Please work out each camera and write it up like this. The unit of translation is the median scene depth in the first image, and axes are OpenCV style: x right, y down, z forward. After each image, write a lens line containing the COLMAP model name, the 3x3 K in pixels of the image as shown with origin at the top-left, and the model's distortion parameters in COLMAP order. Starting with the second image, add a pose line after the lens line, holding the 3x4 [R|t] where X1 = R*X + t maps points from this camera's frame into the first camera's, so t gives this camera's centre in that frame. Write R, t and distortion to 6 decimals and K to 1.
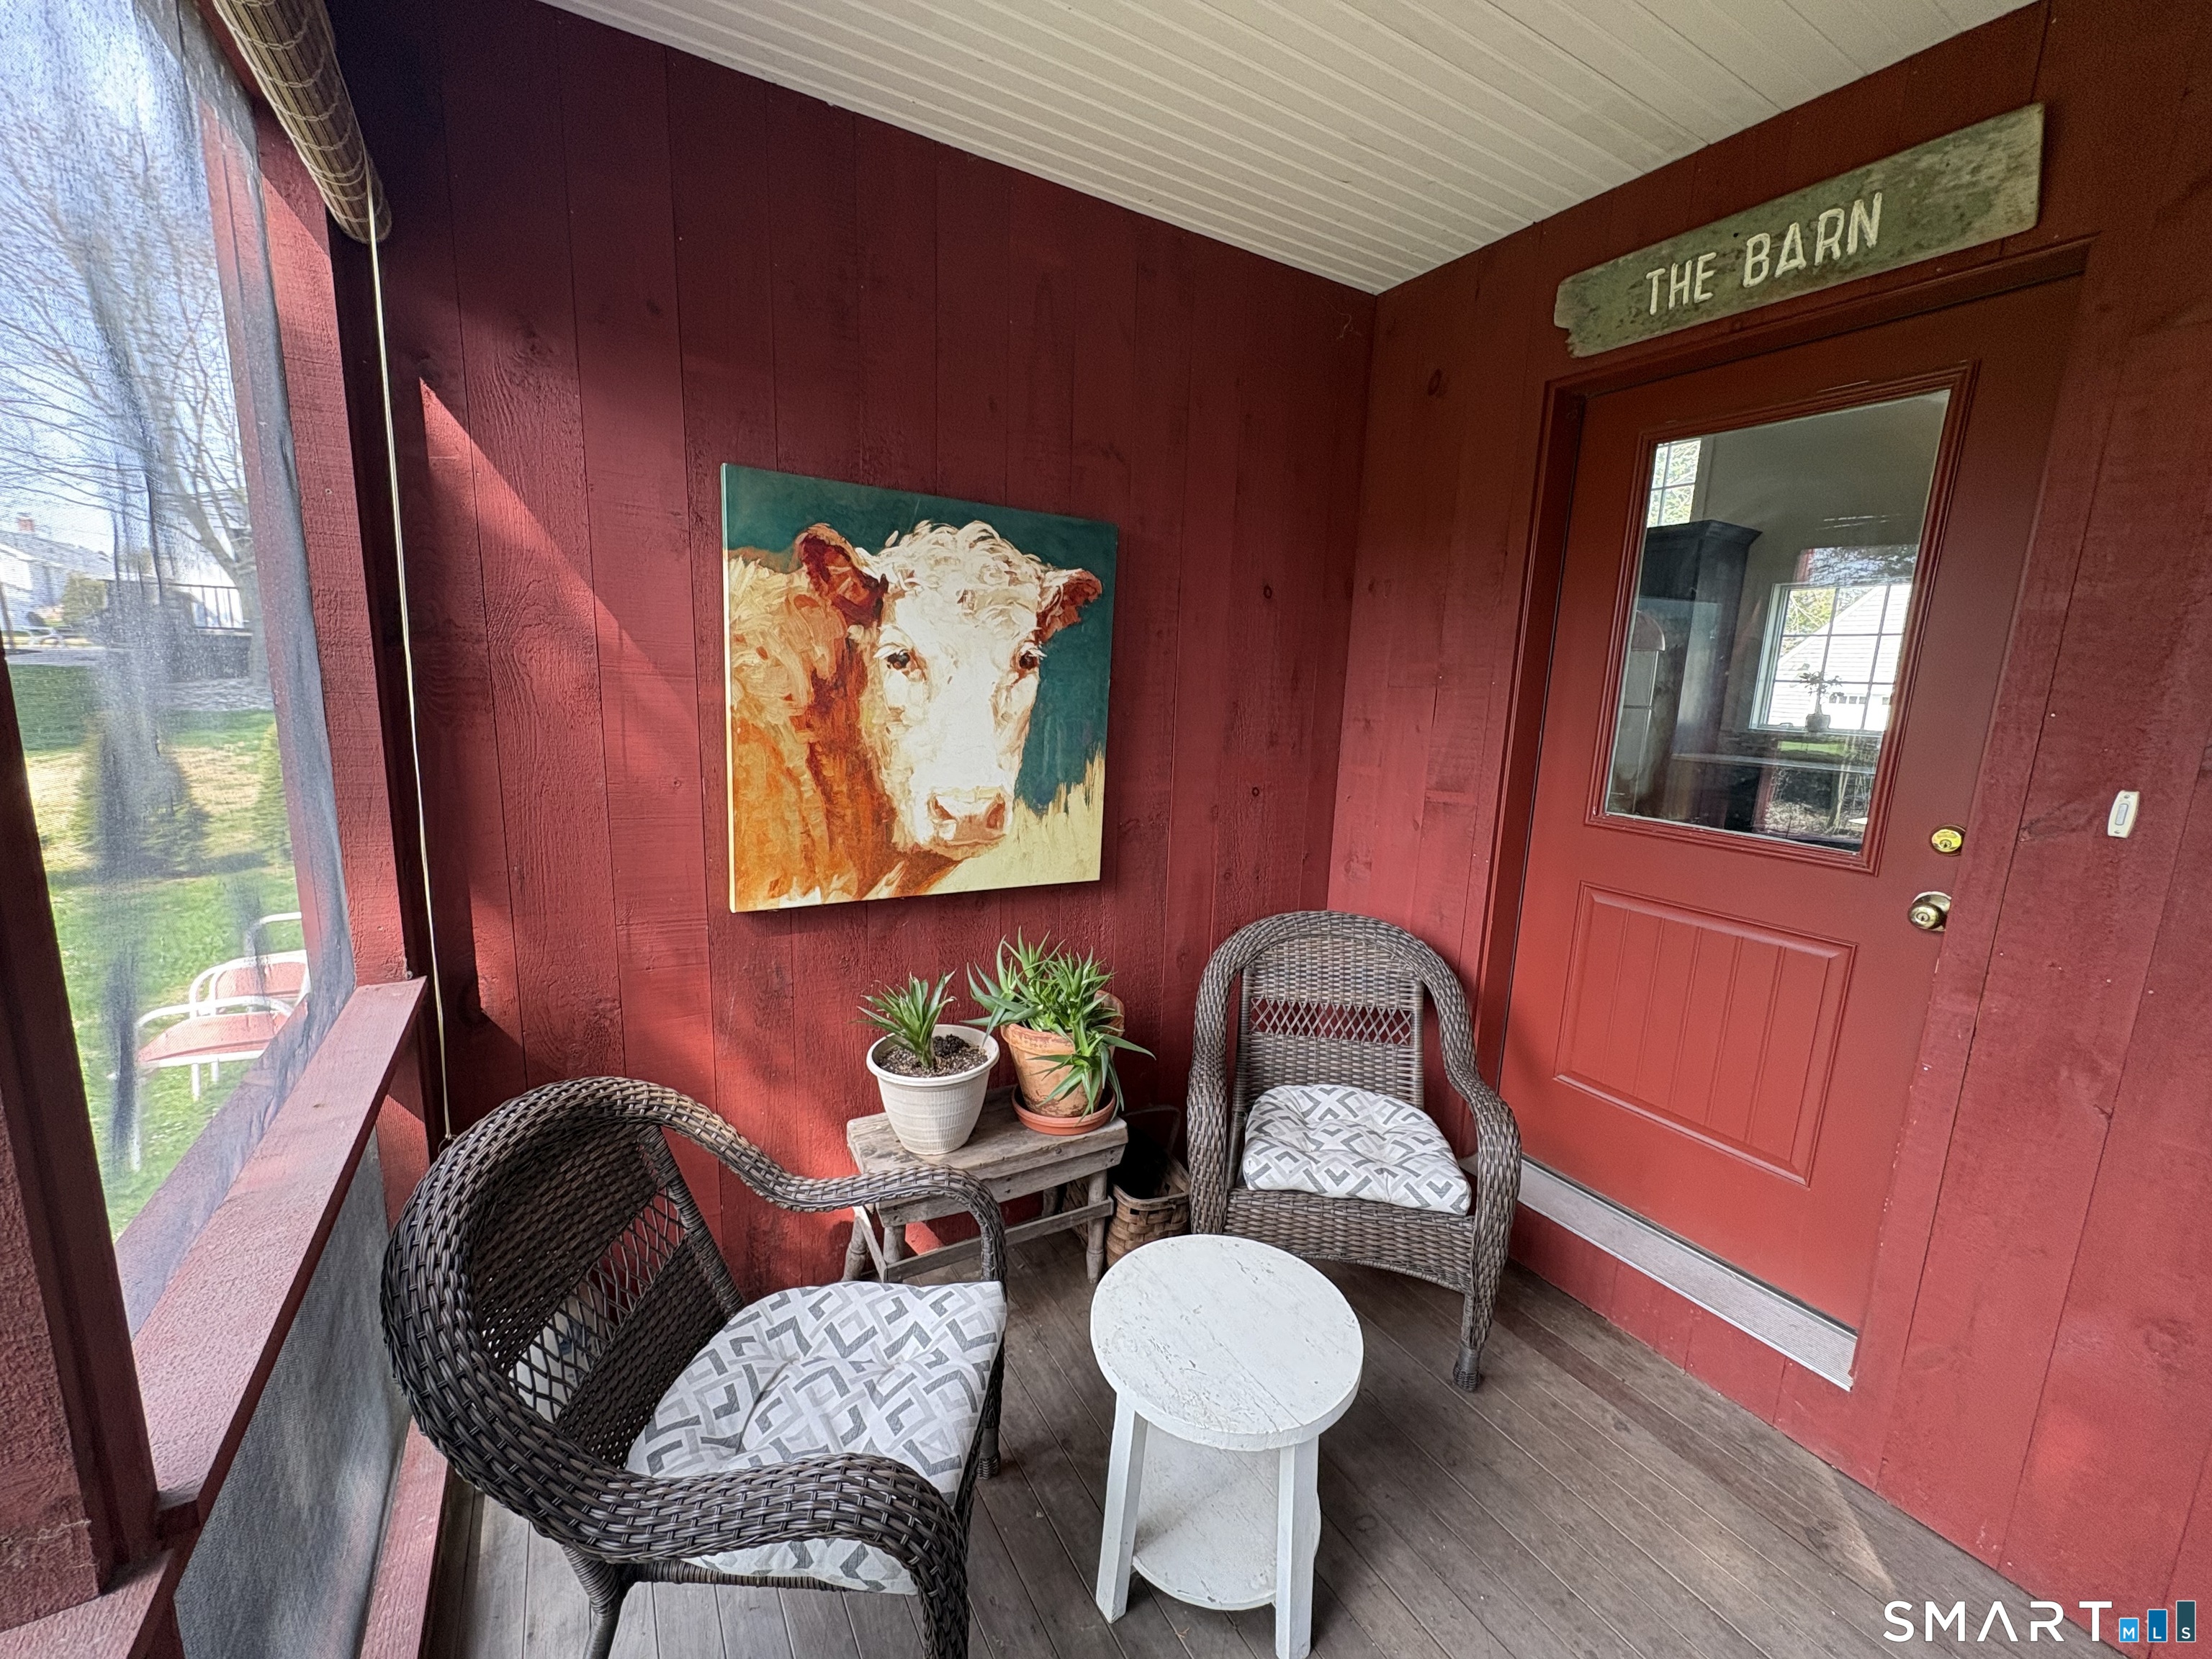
lens RADIAL K [[880.8, 0, 1105.9], [0, 880.8, 830.5], [0, 0, 1]] dist [0.001966, 0.000344]
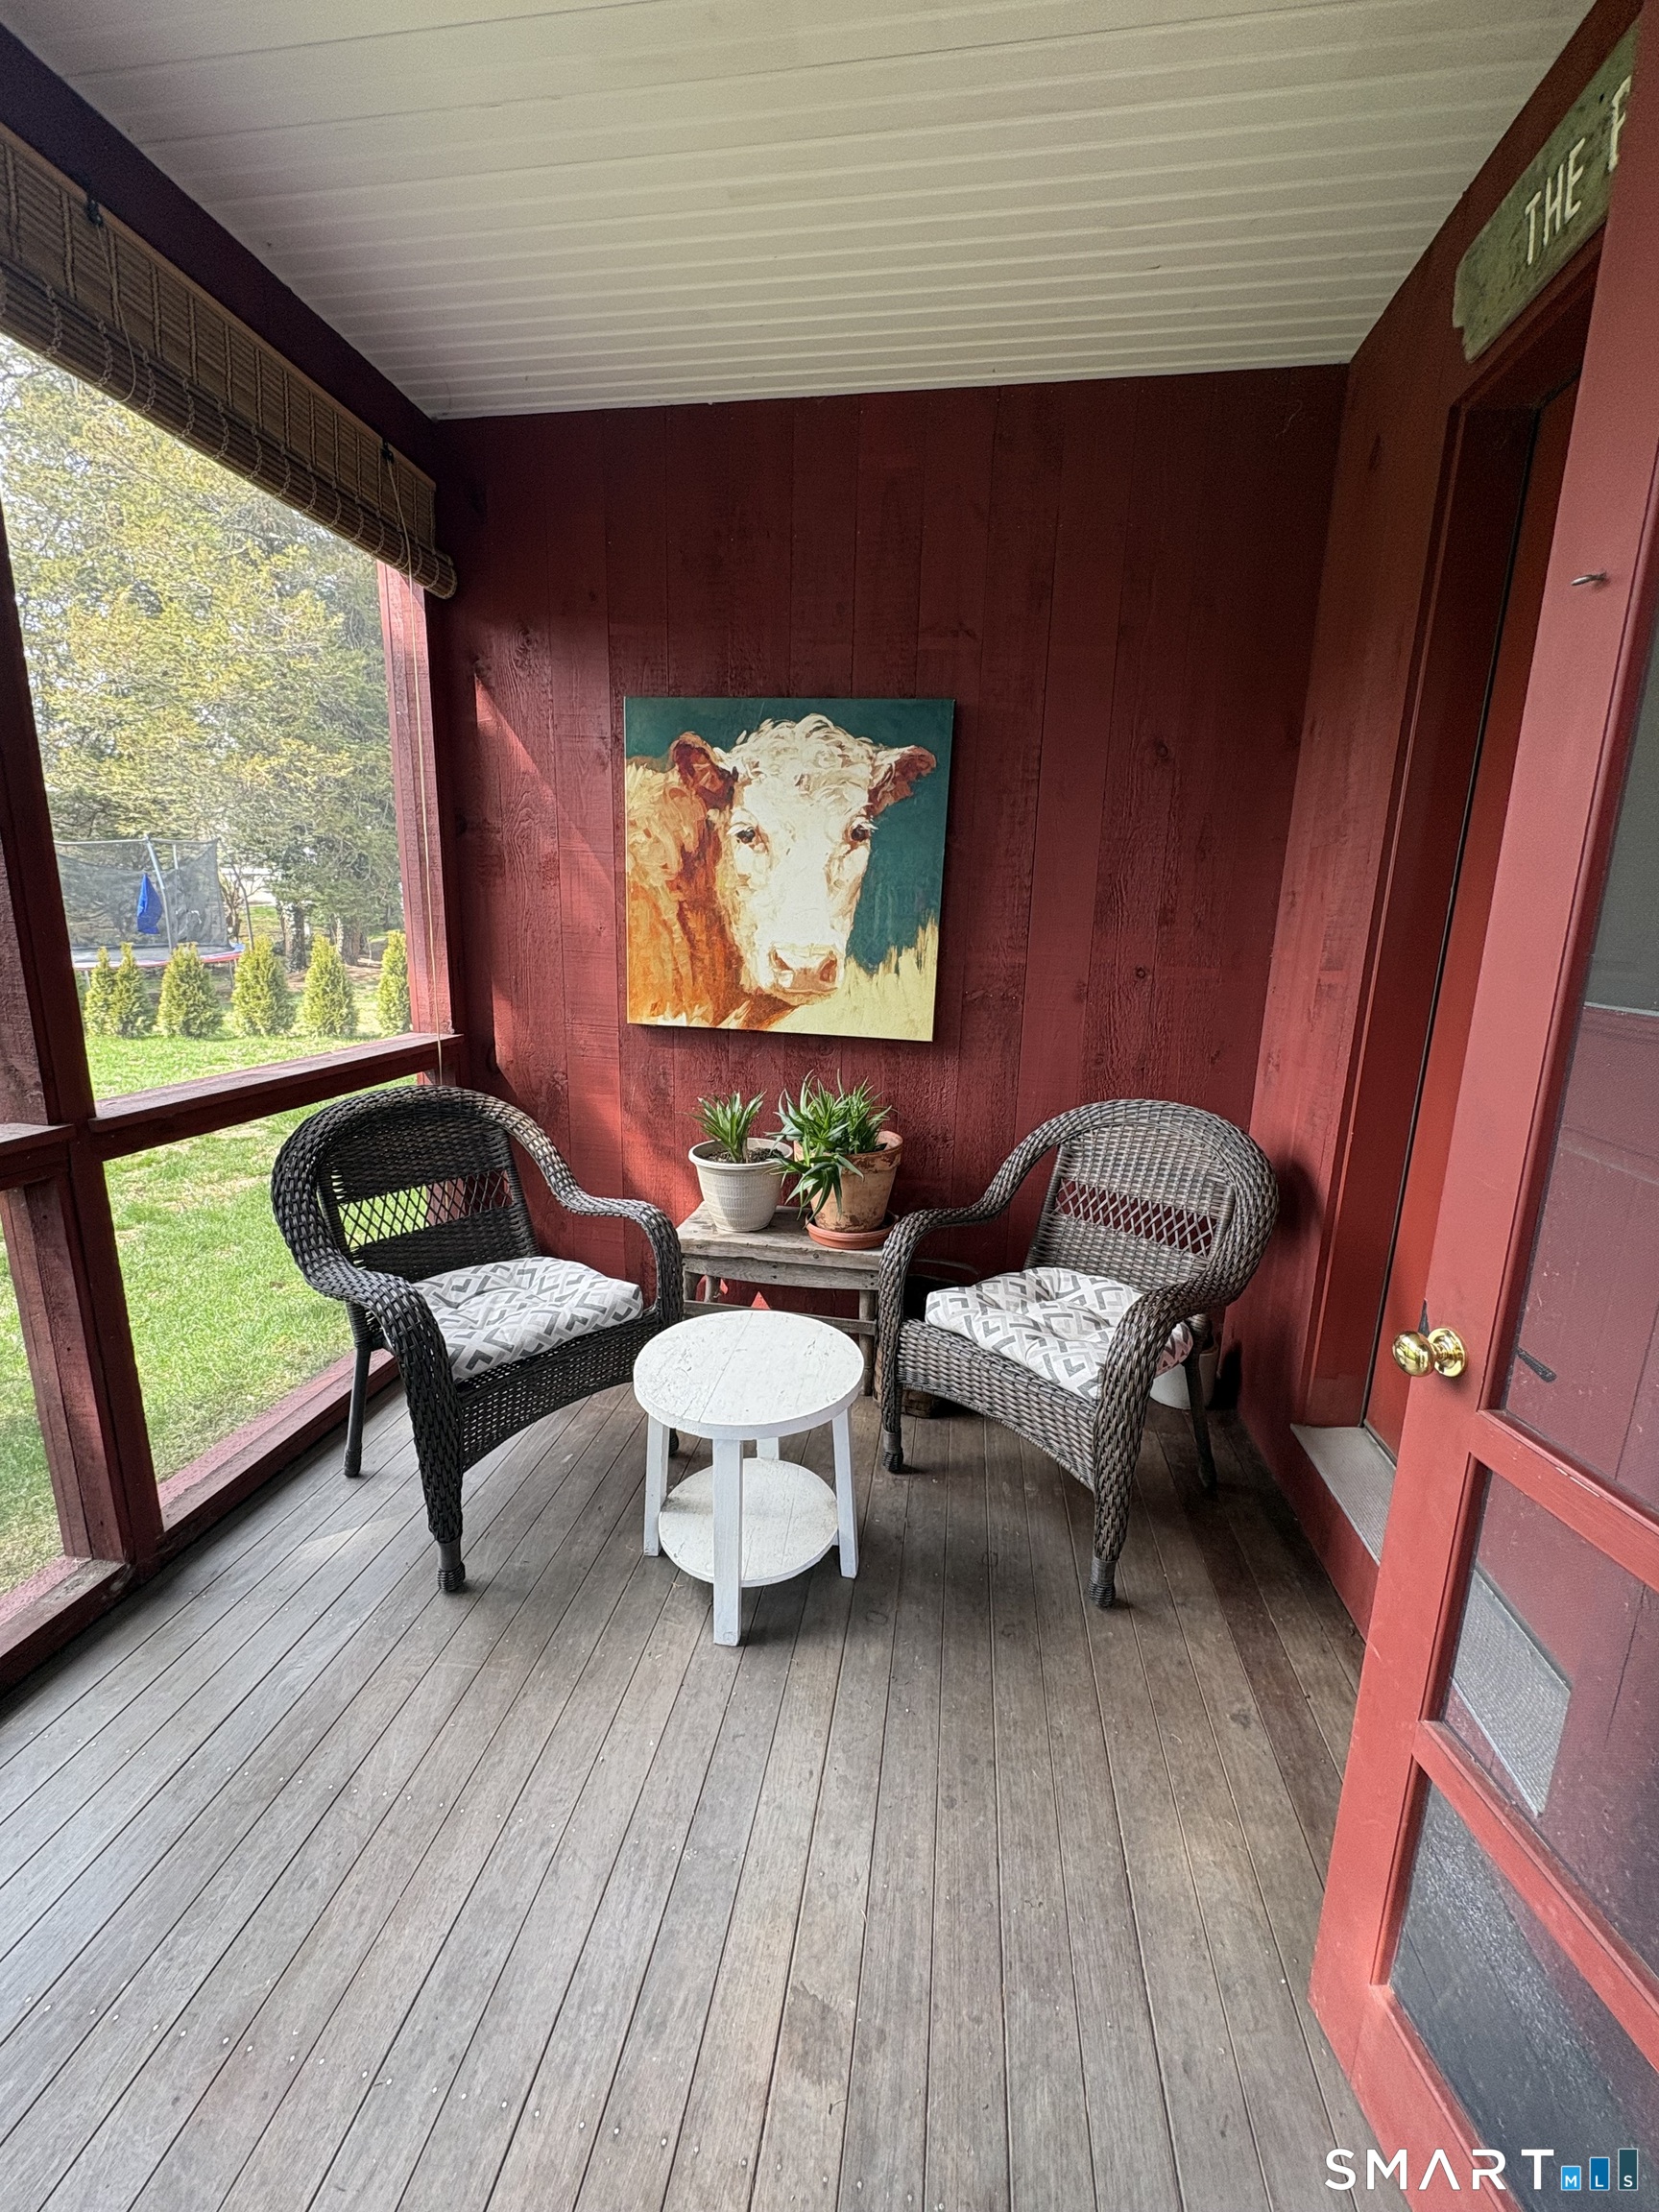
lens RADIAL K [[880.8, 0, 829.5], [0, 880.8, 1106.0], [0, 0, 1]] dist [0.001966, 0.000344]
pose [[0.770235, 0.121512, -0.626078, 0.679345], [-0.110830, 0.992247, 0.056230, 0.103204], [0.628057, 0.026078, 0.777731, 0.106547]]
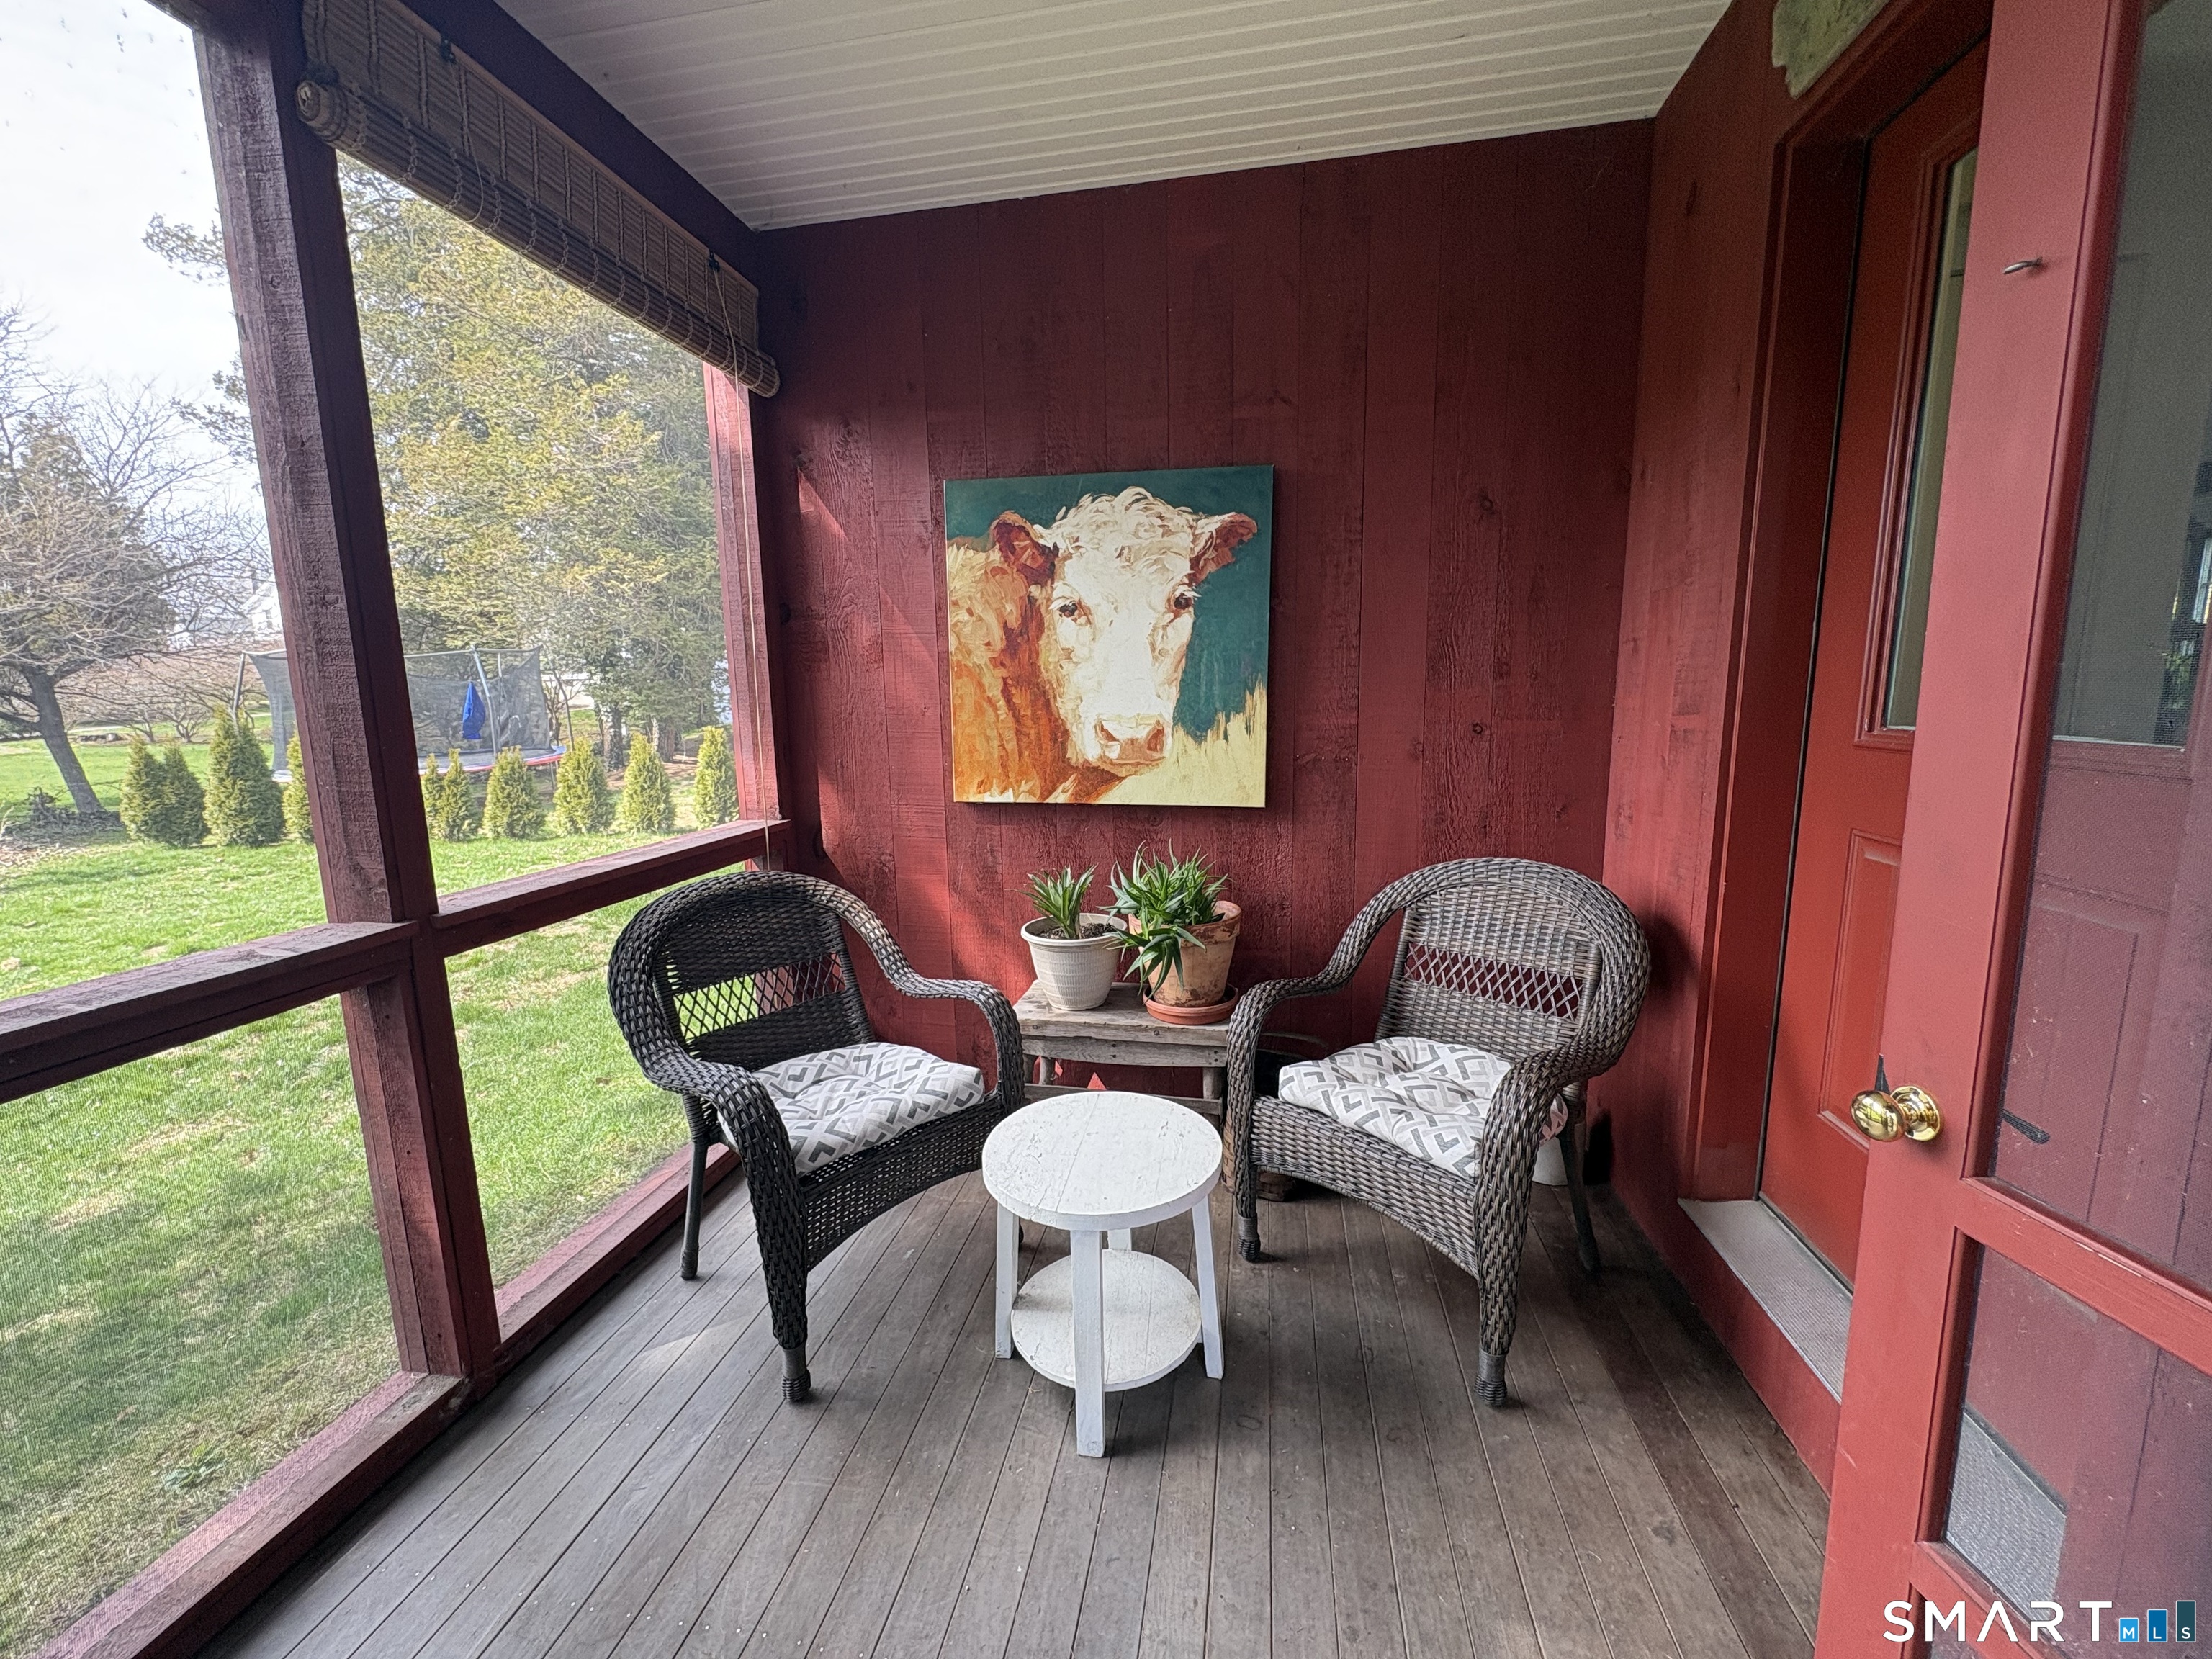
lens RADIAL K [[880.8, 0, 1105.9], [0, 880.8, 830.5], [0, 0, 1]] dist [0.001966, 0.000344]
pose [[0.751875, 0.053340, -0.657144, 0.636410], [-0.071593, 0.997433, -0.000952, 0.115742], [0.655407, 0.047762, 0.753764, 0.102863]]
